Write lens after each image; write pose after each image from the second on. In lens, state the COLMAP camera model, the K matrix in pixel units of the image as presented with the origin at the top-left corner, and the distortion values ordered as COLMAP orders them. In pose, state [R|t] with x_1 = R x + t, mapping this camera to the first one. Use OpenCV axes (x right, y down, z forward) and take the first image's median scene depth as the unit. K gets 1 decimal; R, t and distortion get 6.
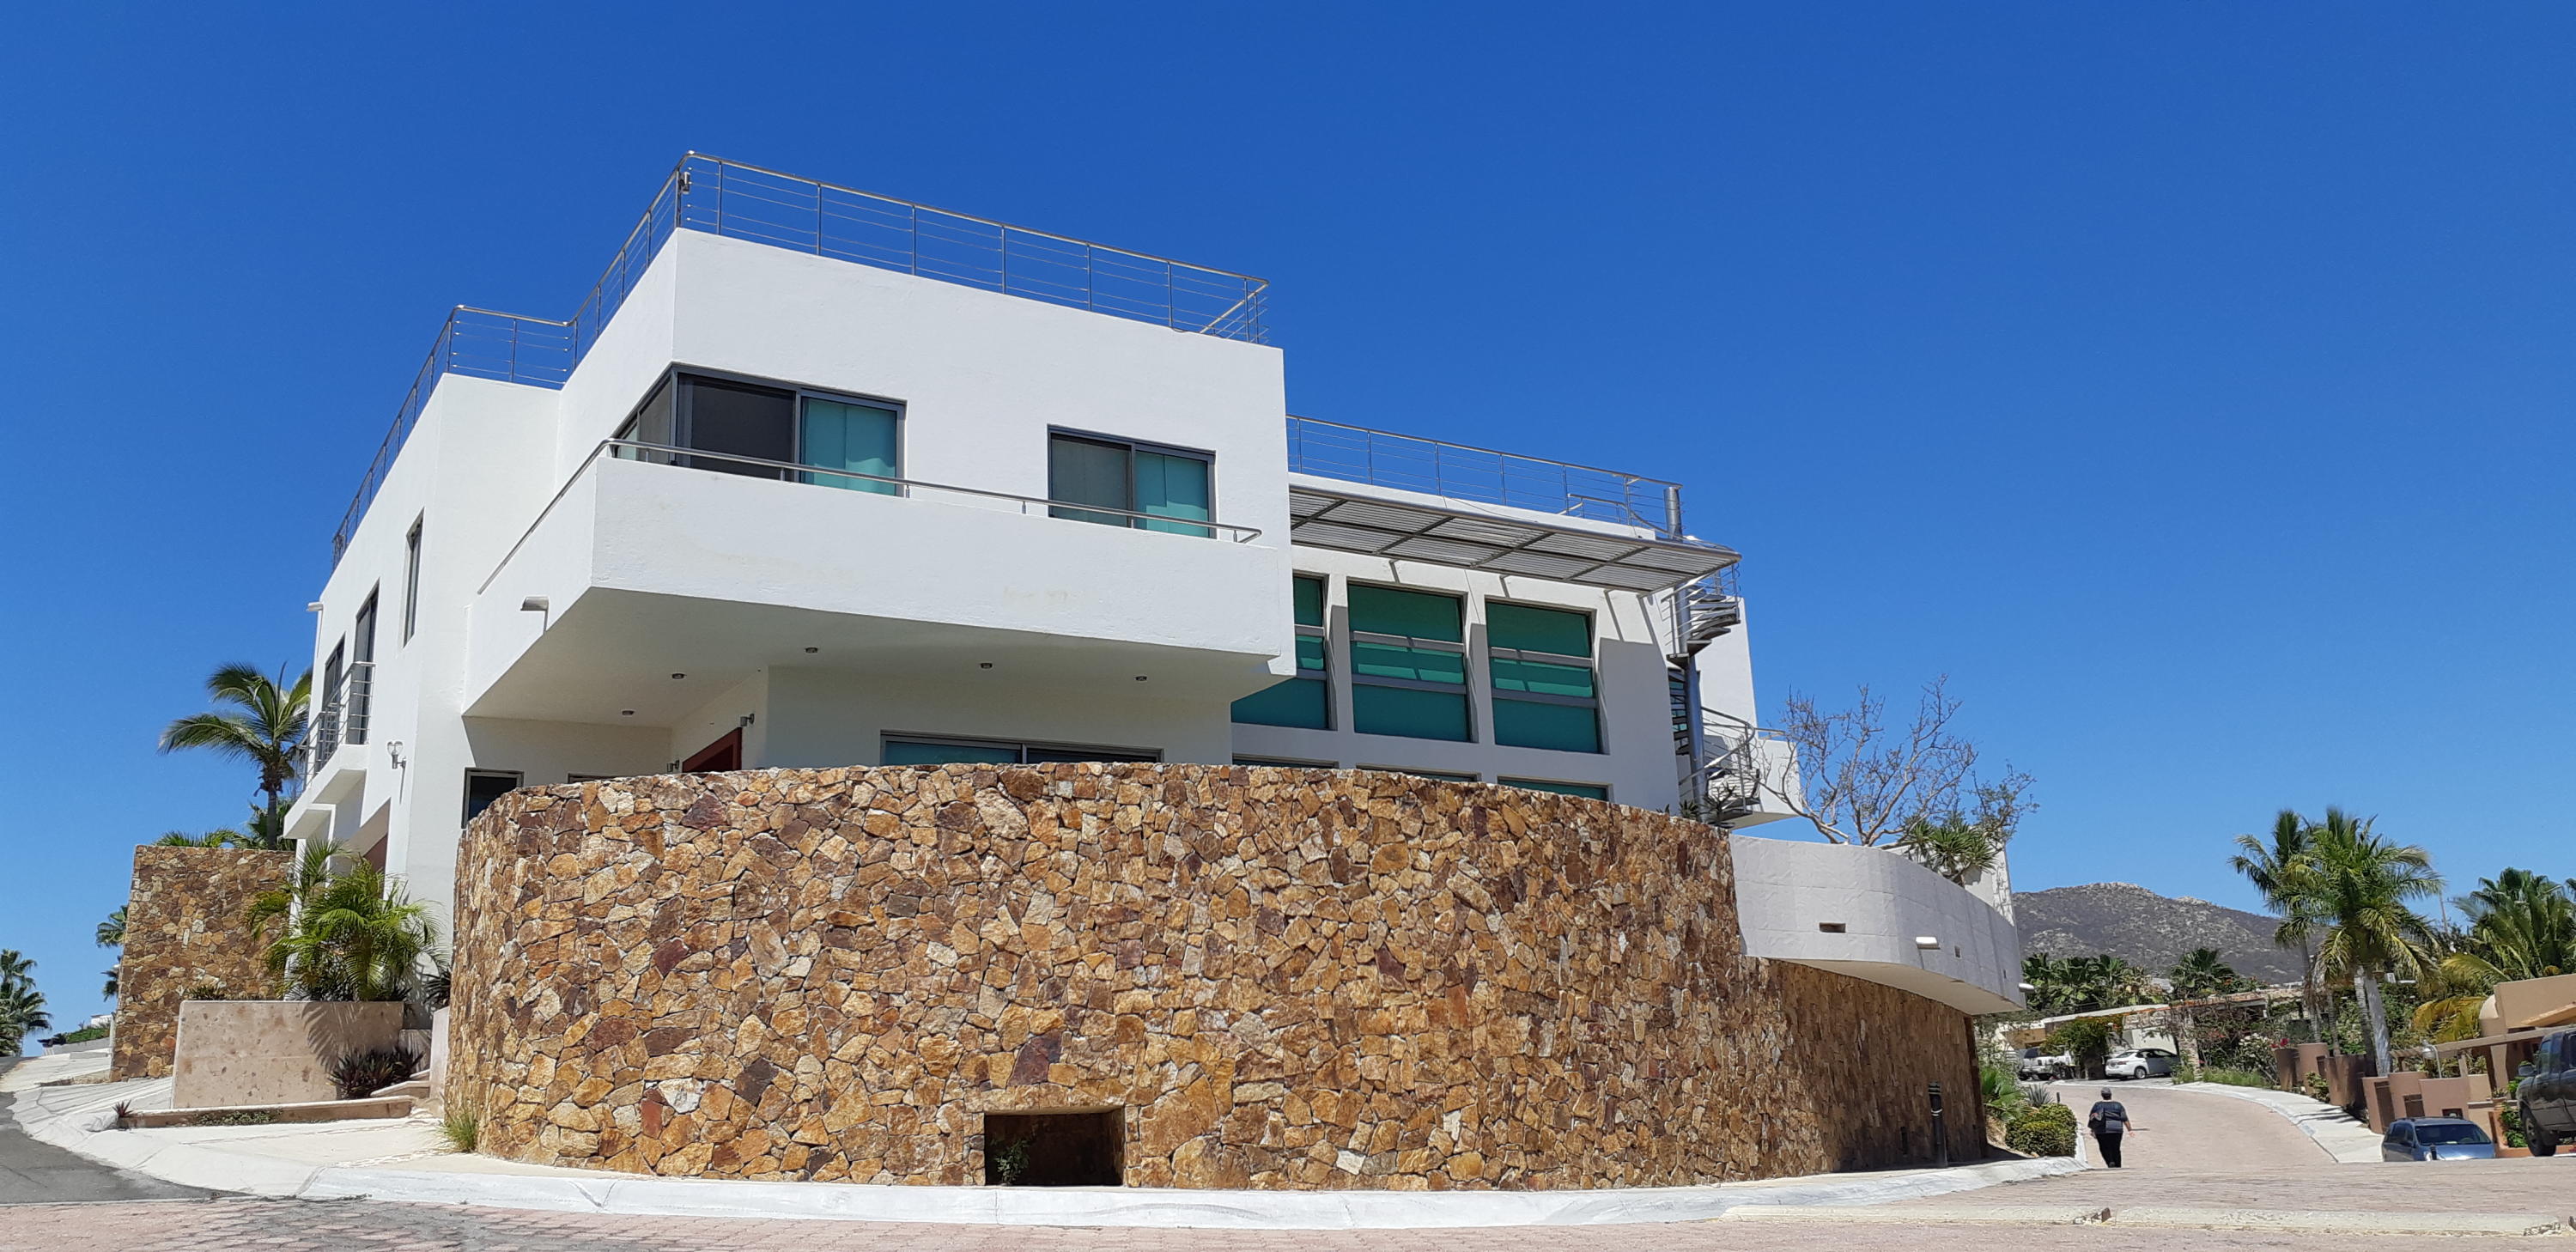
lens RADIAL K [[2081.9, 0, 1251.1], [0, 2081.9, 567.3], [0, 0, 1]] dist [0.124975, -0.176915]
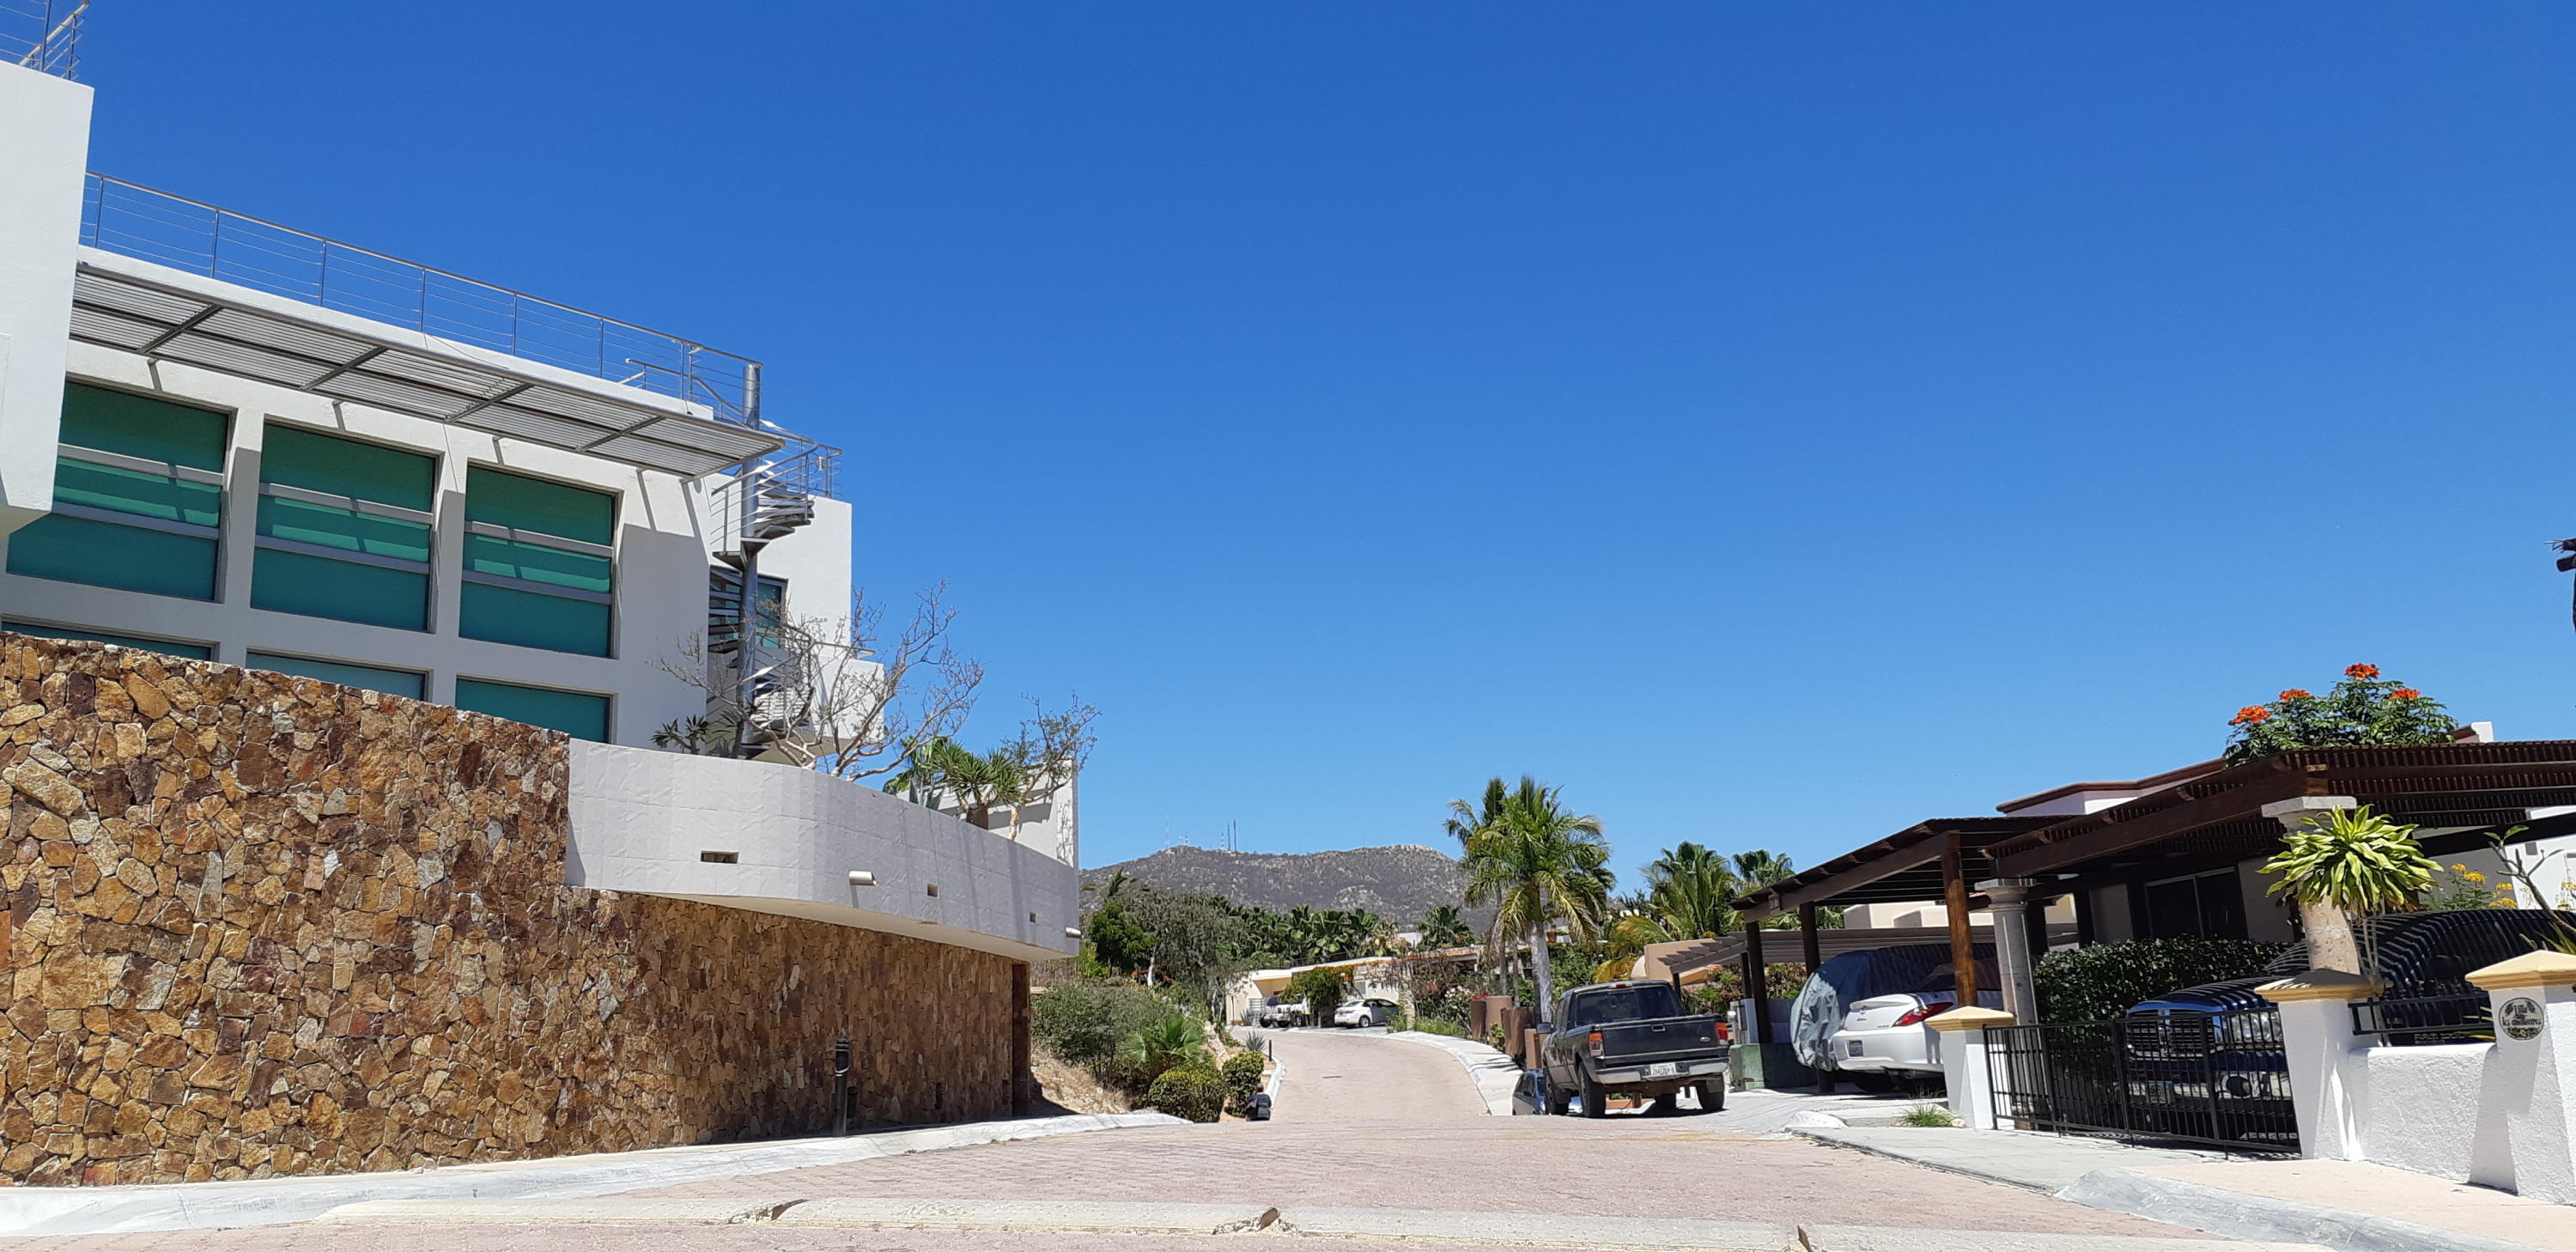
lens RADIAL K [[2081.9, 0, 1251.1], [0, 2081.9, 567.3], [0, 0, 1]] dist [0.124975, -0.176915]
pose [[0.954295, 0.079293, 0.288156, 0.230342], [-0.086464, 0.996180, 0.012224, 0.026268], [-0.286086, -0.036581, 0.957505, 0.133674]]
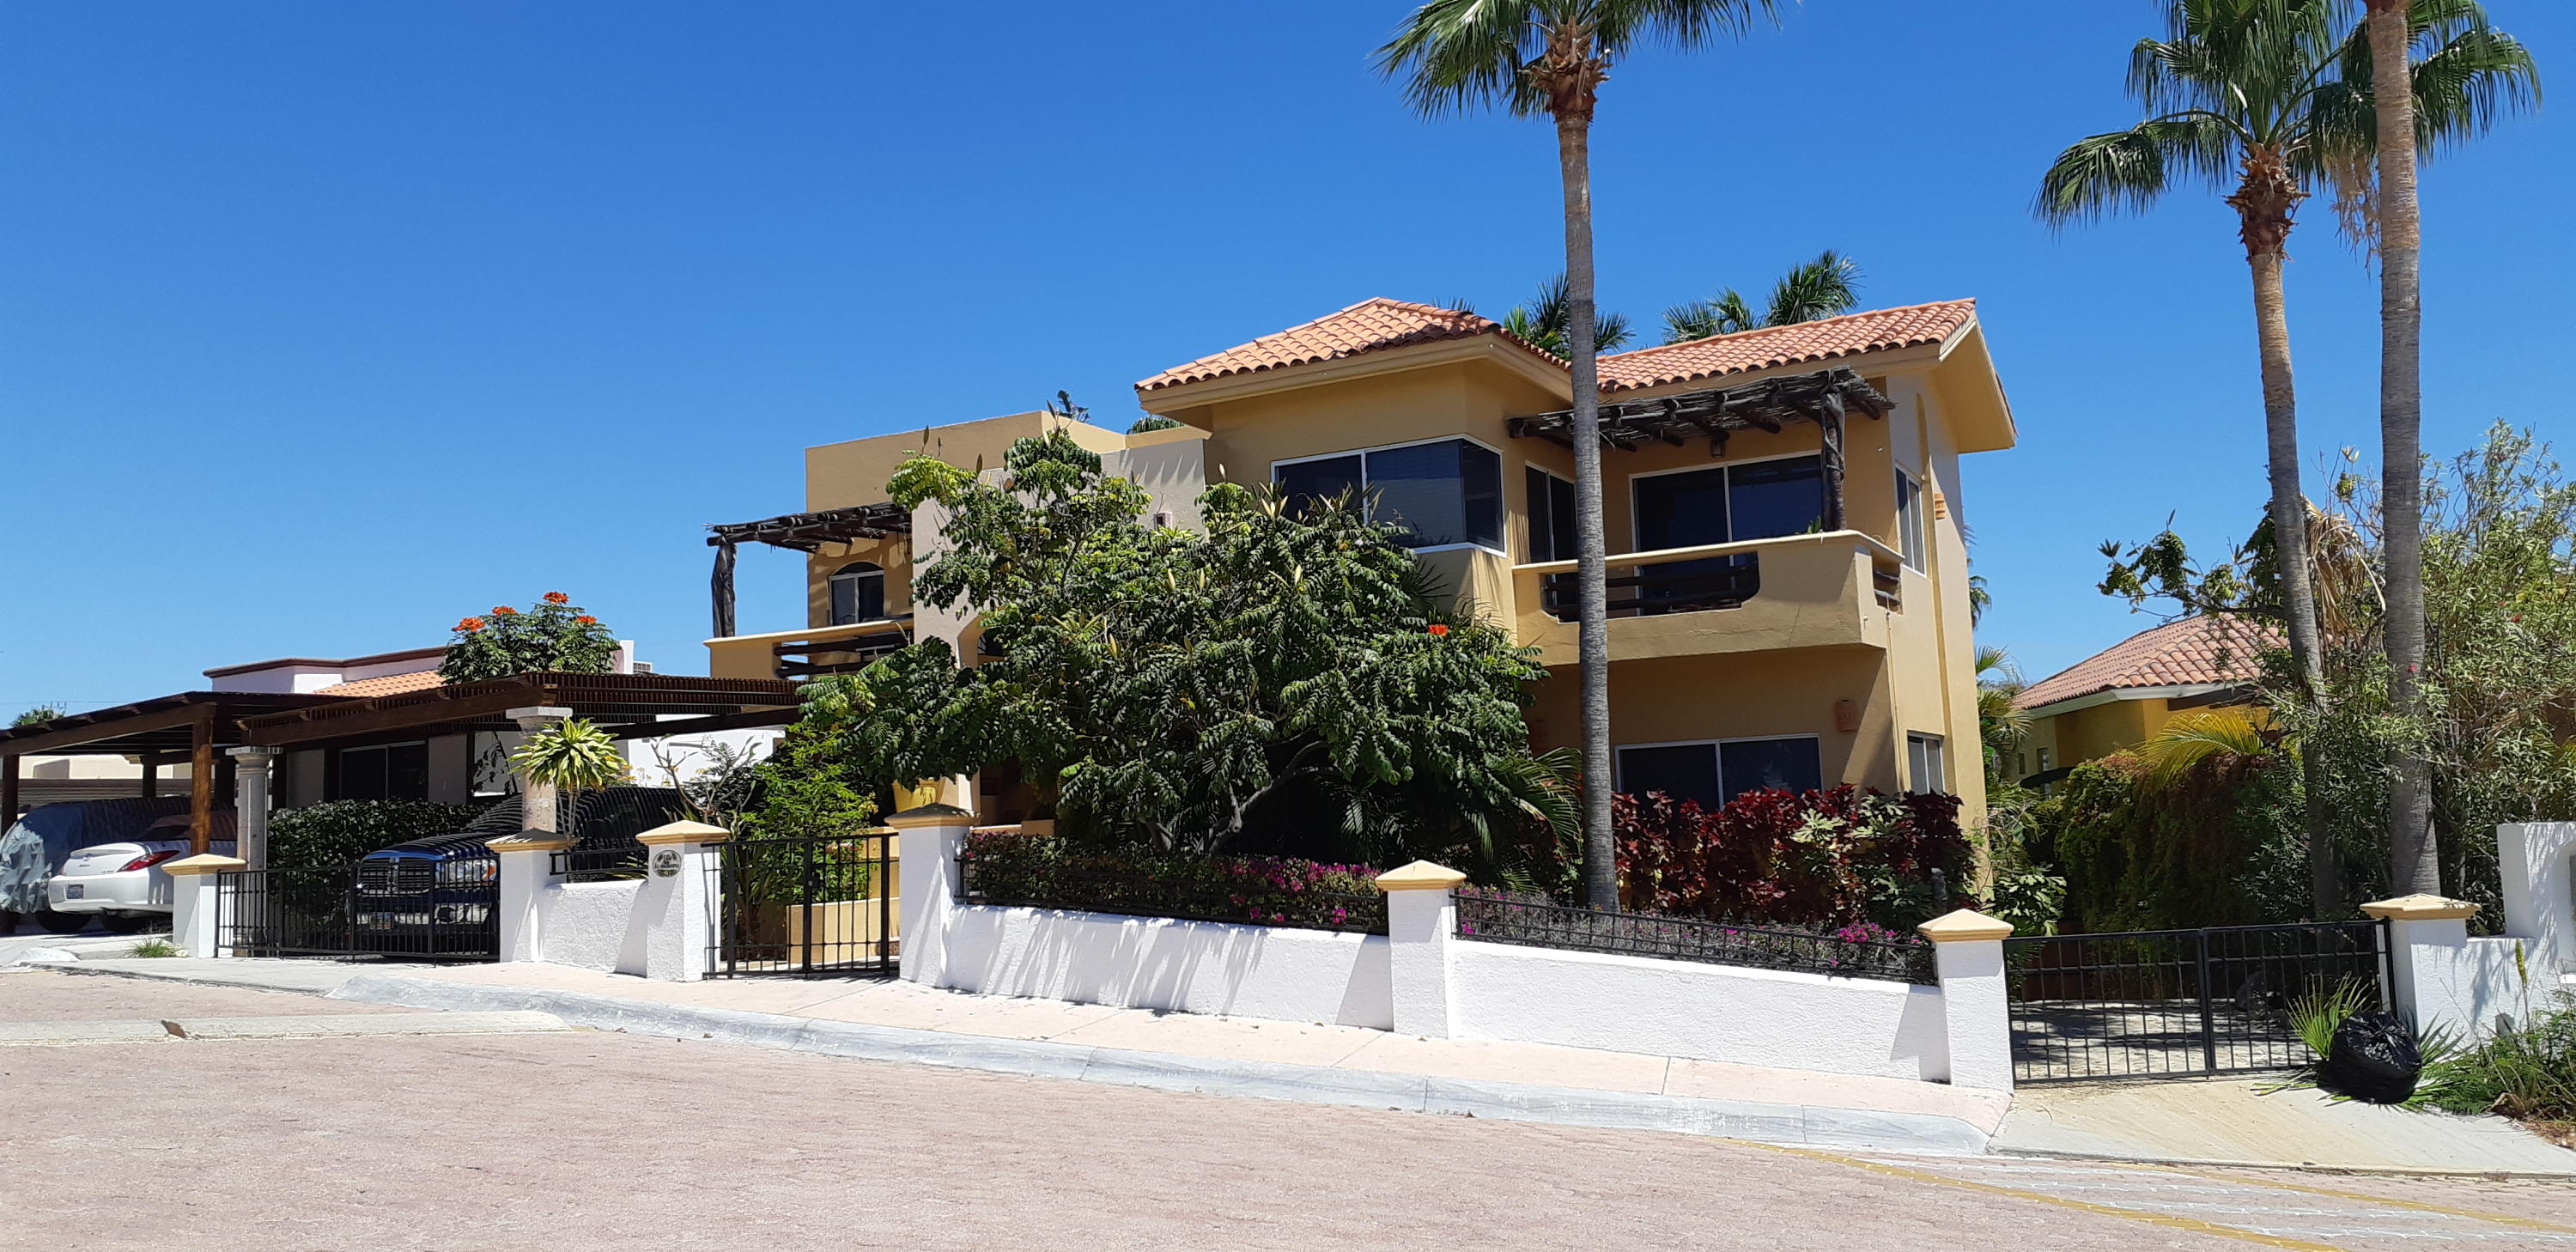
lens RADIAL K [[2039.3, 0, 1288.0], [0, 2039.3, 626.0], [0, 0, 1]] dist [0.149375, -0.310612]
pose [[0.392733, 0.126791, 0.910871, -0.643079], [-0.228053, 0.972942, -0.037104, -0.085897], [-0.890928, -0.193155, 0.411021, -0.399096]]
